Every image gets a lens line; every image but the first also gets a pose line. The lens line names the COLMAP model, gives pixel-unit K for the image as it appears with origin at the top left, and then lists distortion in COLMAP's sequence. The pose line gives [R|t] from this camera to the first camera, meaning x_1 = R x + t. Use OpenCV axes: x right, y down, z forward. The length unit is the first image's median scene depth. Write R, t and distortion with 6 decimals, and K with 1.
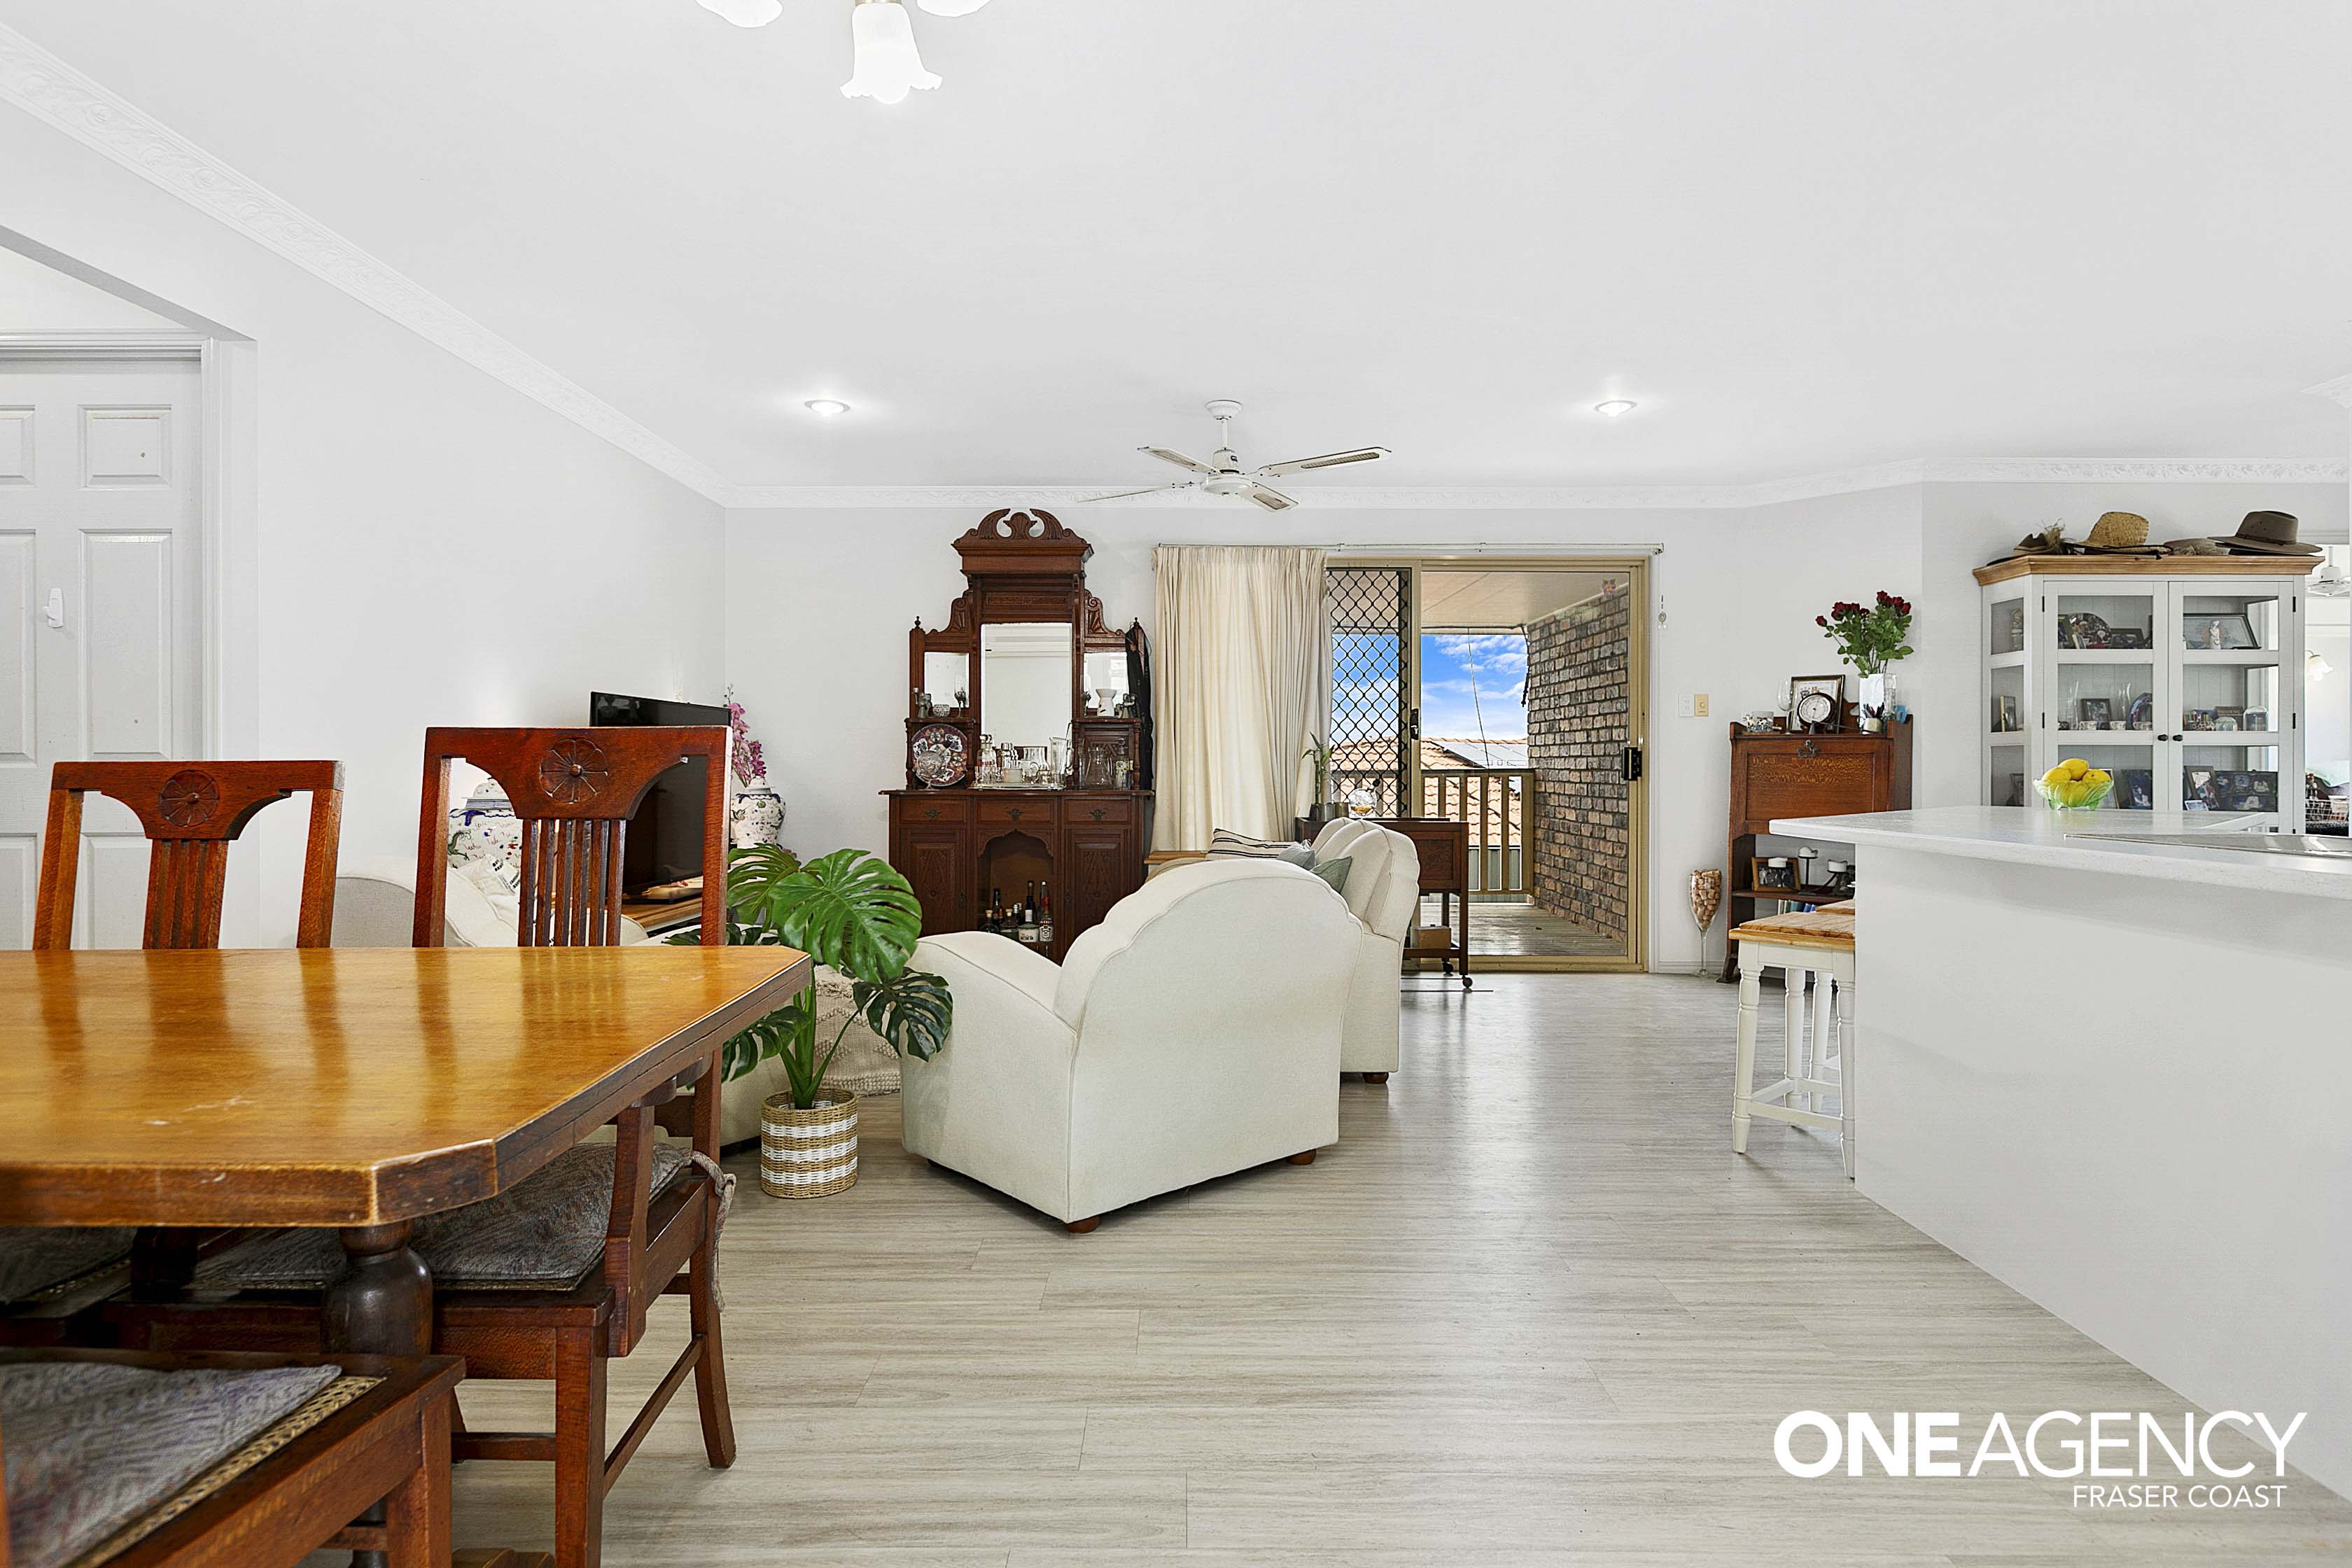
lens RADIAL K [[1303.1, 0, 1176.0], [0, 1303.1, 784.0], [0, 0, 1]] dist [-0.000765, 0.000015]
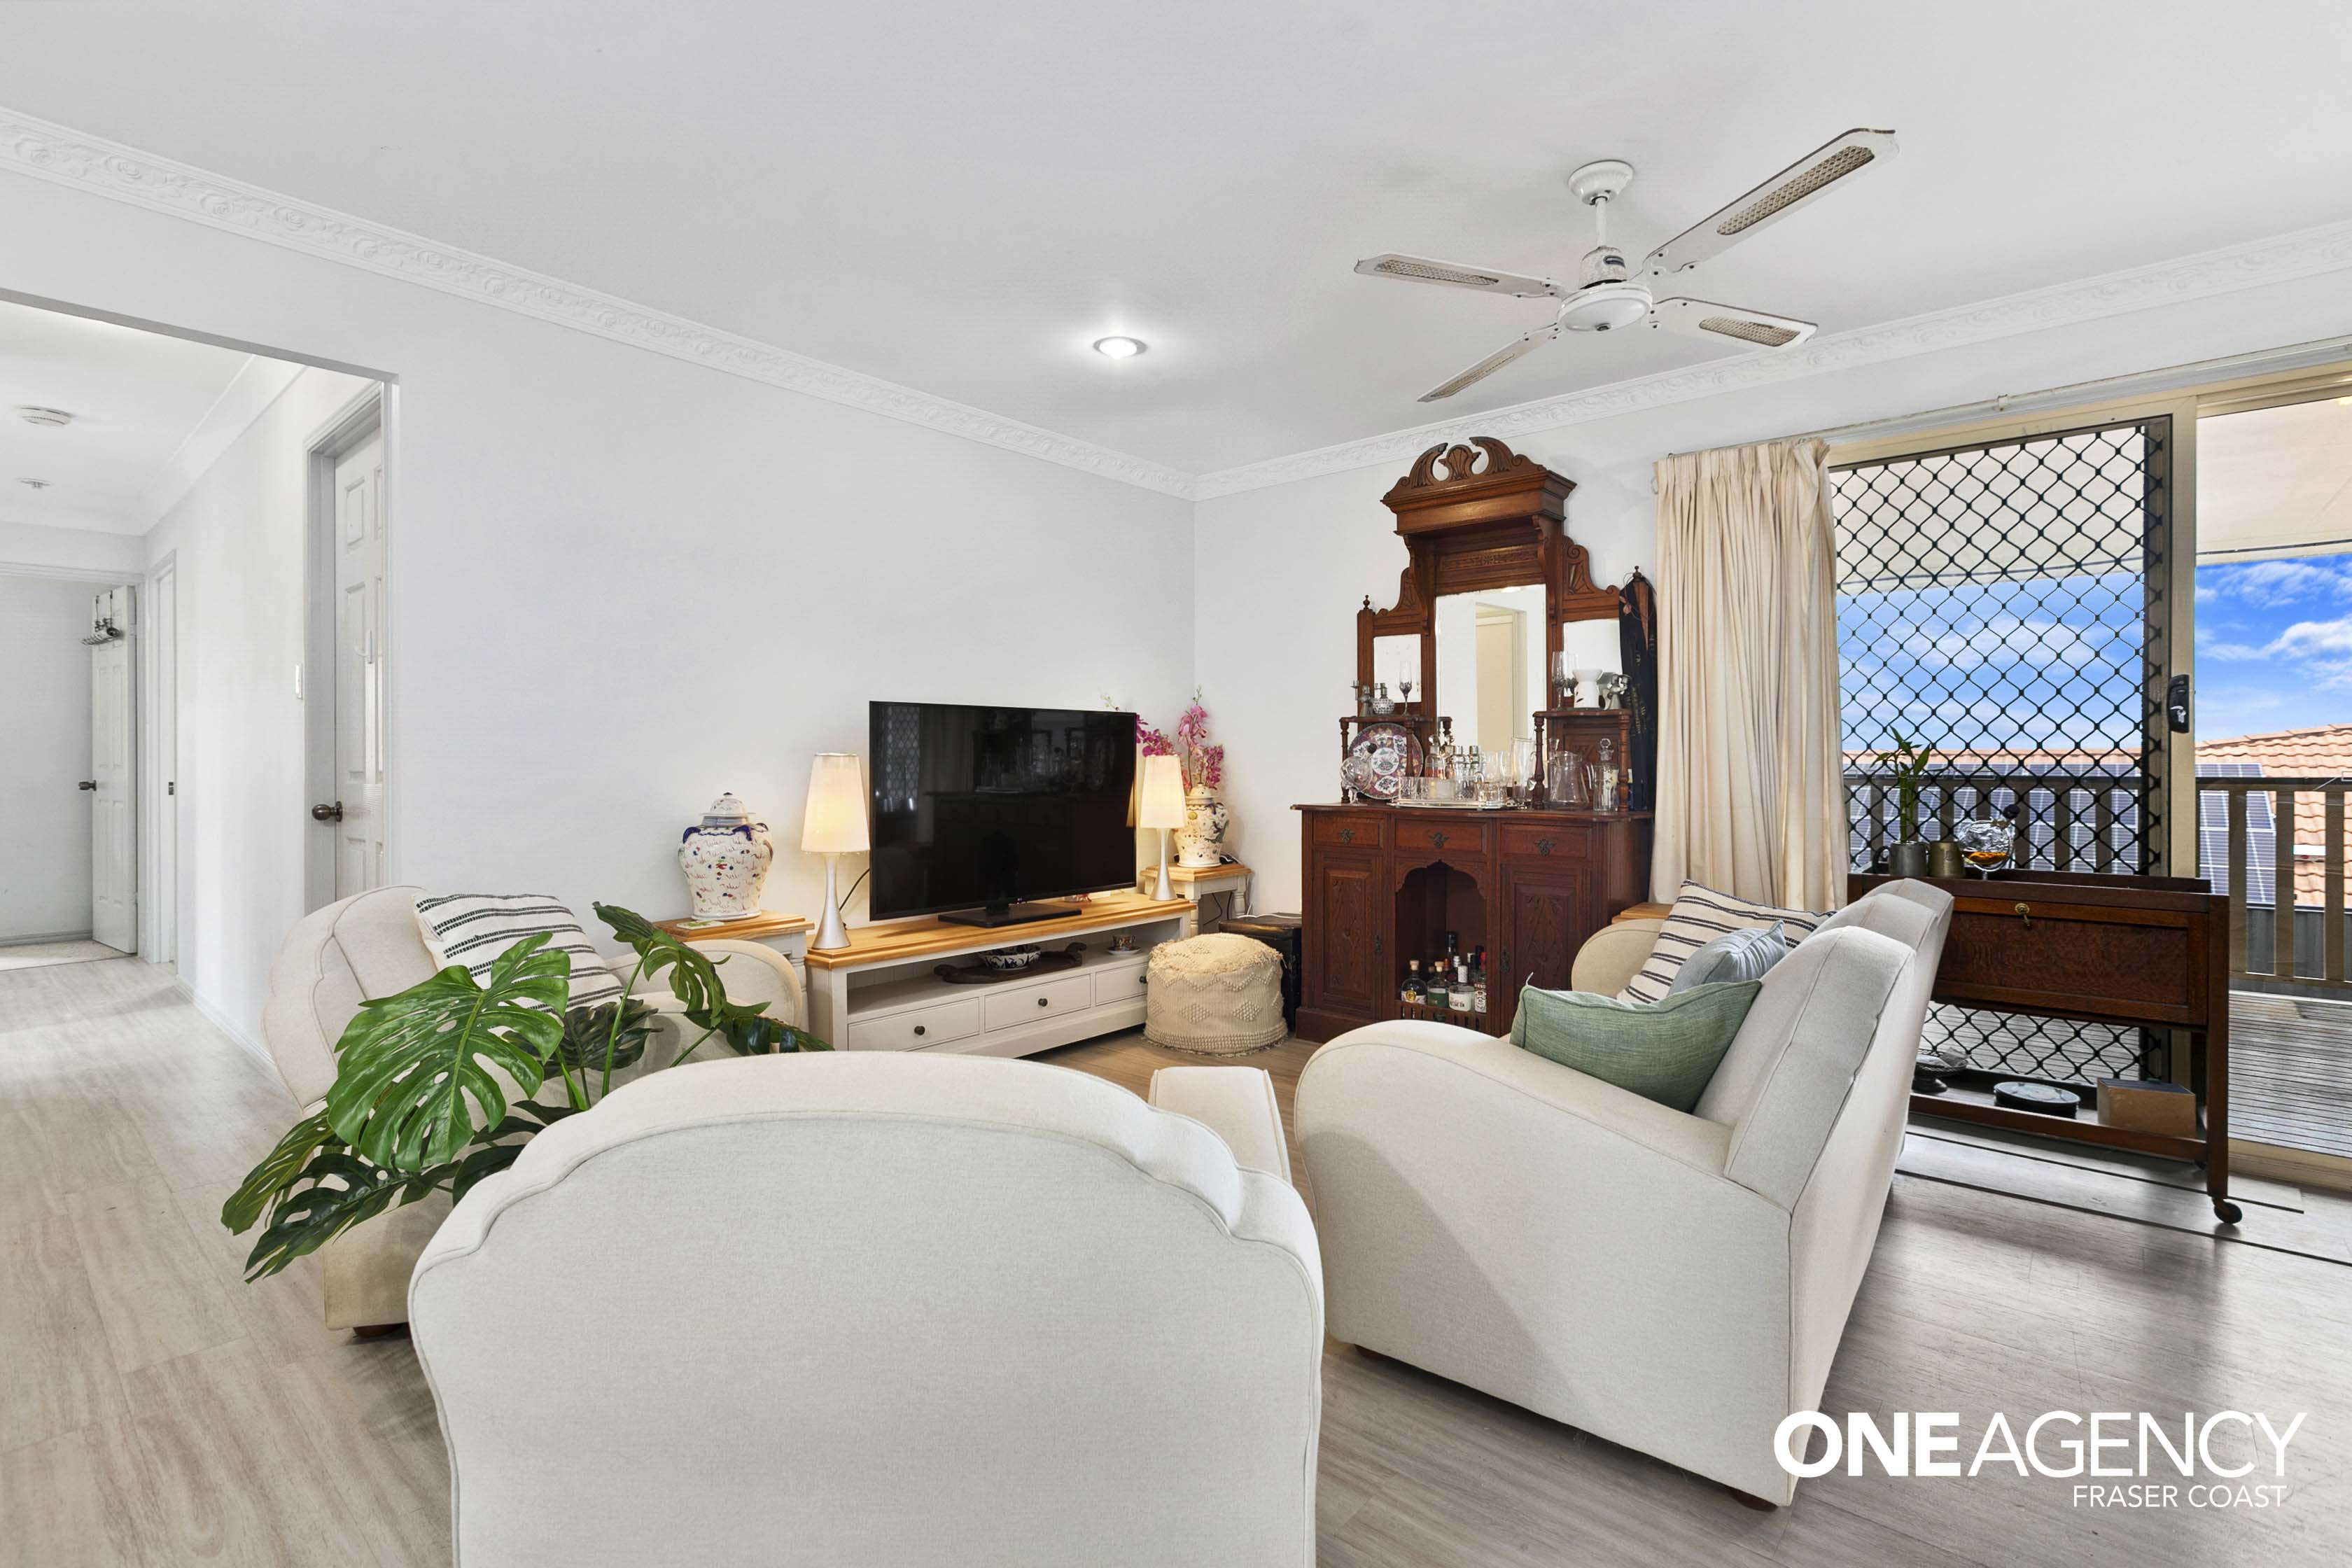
lens RADIAL K [[1079.5, 0, 1187.5], [0, 1079.5, 767.6], [0, 0, 1]] dist [0.001207, 0.000497]
pose [[0.754007, 0.005595, -0.656842, 0.171516], [-0.004906, 0.999984, 0.002887, -0.019395], [0.656847, 0.001046, 0.754023, 0.403383]]
